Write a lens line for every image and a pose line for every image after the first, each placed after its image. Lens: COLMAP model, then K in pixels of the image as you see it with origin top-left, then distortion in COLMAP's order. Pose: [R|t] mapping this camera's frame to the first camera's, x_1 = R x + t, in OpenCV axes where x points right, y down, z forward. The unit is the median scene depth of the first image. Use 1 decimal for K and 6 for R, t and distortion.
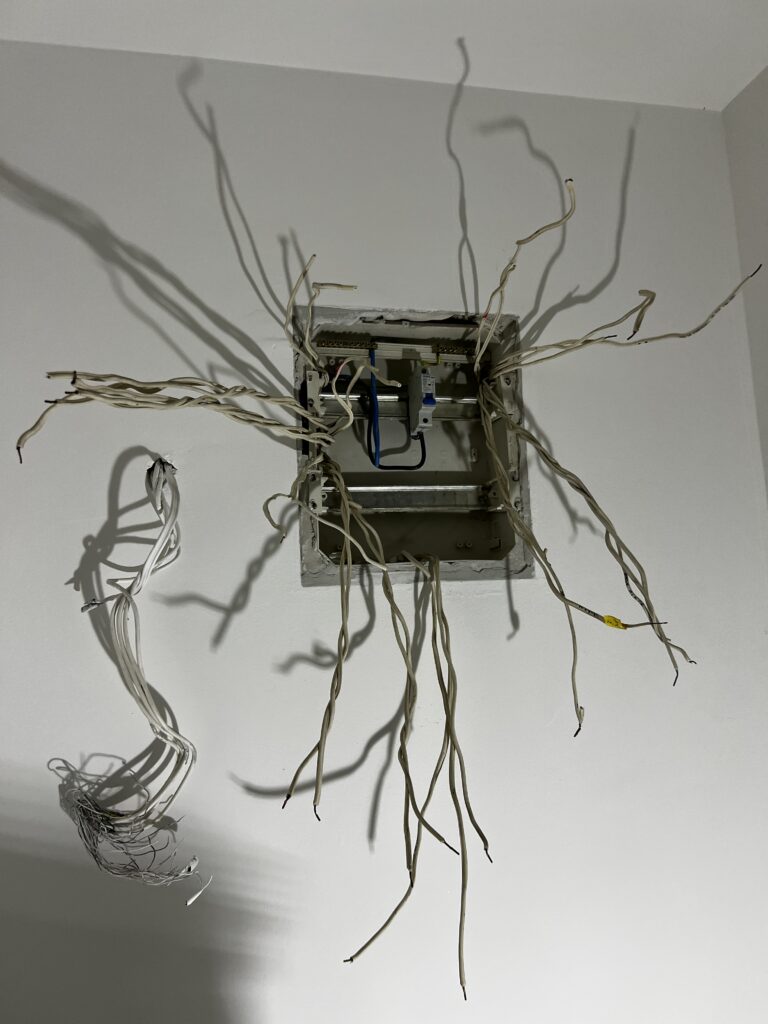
lens RADIAL K [[785.8, 0, 369.6], [0, 785.8, 517.8], [0, 0, 1]] dist [-0.026698, 0.006371]
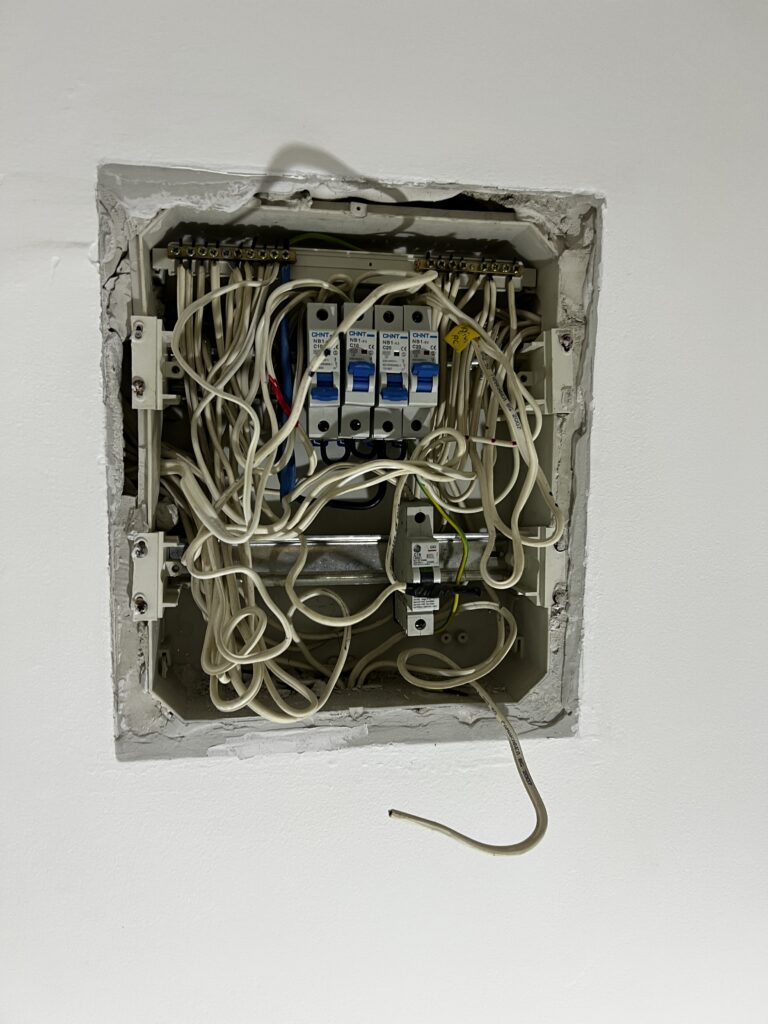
lens RADIAL K [[785.8, 0, 369.6], [0, 785.8, 517.8], [0, 0, 1]] dist [-0.026698, 0.006371]
pose [[0.997662, 0.058608, -0.035164, 0.082348], [-0.048550, 0.969814, 0.238966, -0.186164], [0.048108, -0.236700, 0.970391, 0.522497]]
